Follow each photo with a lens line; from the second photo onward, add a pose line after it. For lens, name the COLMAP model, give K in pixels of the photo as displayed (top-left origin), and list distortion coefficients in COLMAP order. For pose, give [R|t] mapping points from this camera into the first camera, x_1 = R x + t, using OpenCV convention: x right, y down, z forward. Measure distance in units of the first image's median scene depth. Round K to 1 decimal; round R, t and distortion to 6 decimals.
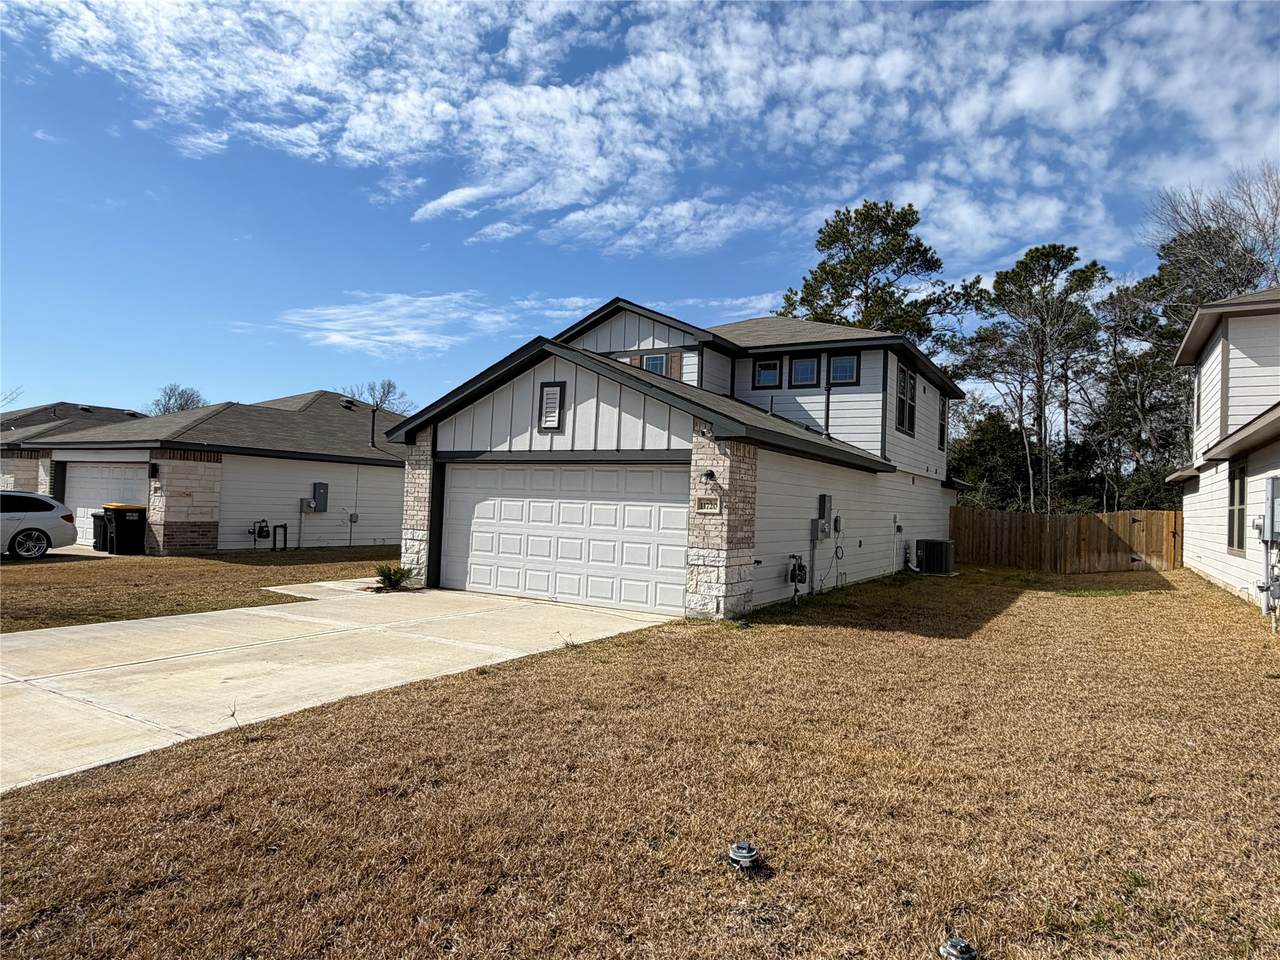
lens RADIAL K [[769.7, 0, 675.2], [0, 769.7, 478.5], [0, 0, 1]] dist [0.003603, -0.003318]
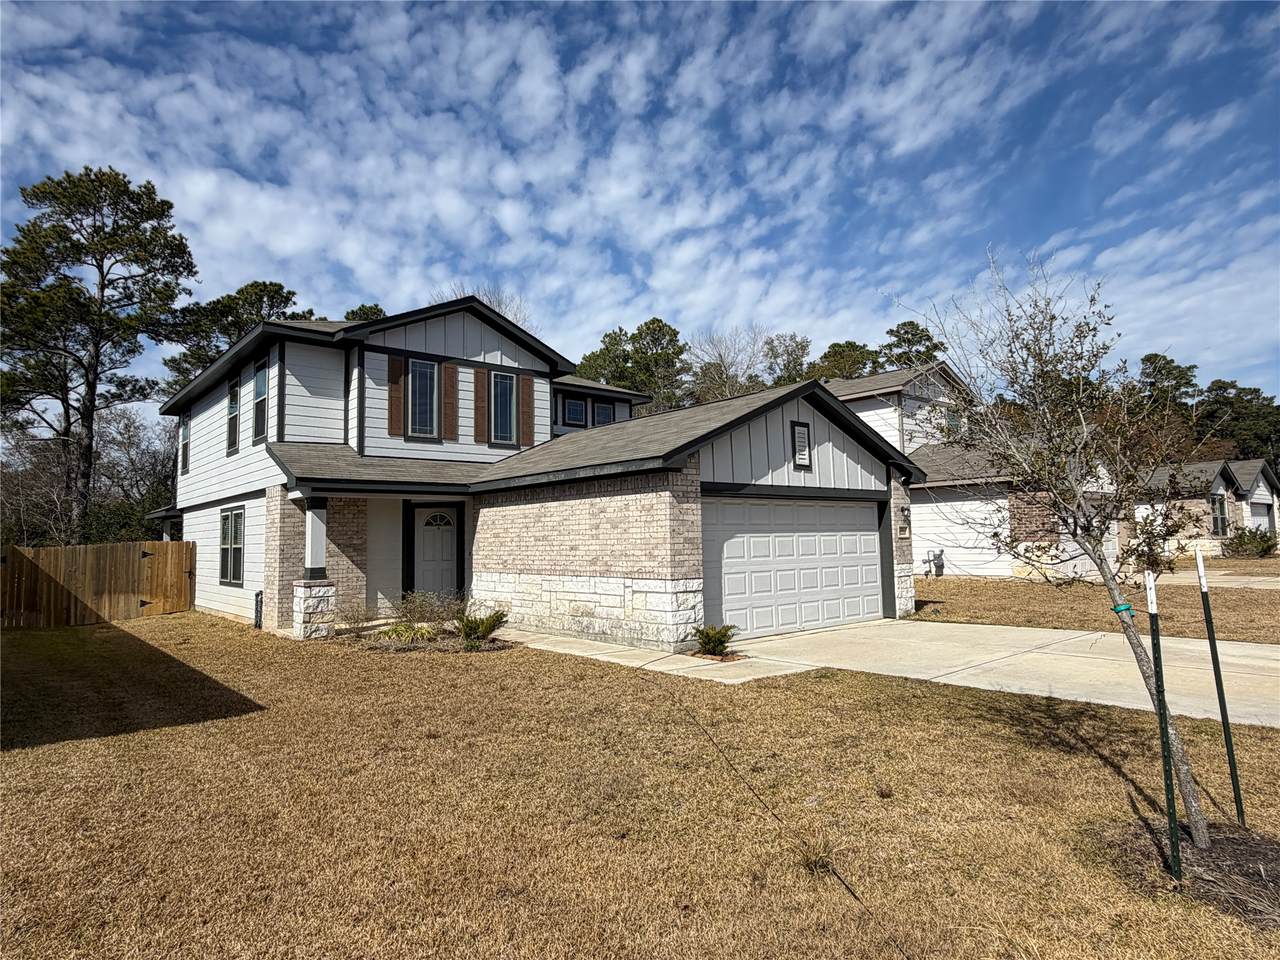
lens RADIAL K [[769.7, 0, 675.2], [0, 769.7, 478.5], [0, 0, 1]] dist [0.003603, -0.003318]
pose [[0.309083, 0.038222, 0.950267, -1.180373], [0.004893, 0.999115, -0.041778, -0.004433], [-0.951022, 0.017562, 0.308623, 0.816534]]
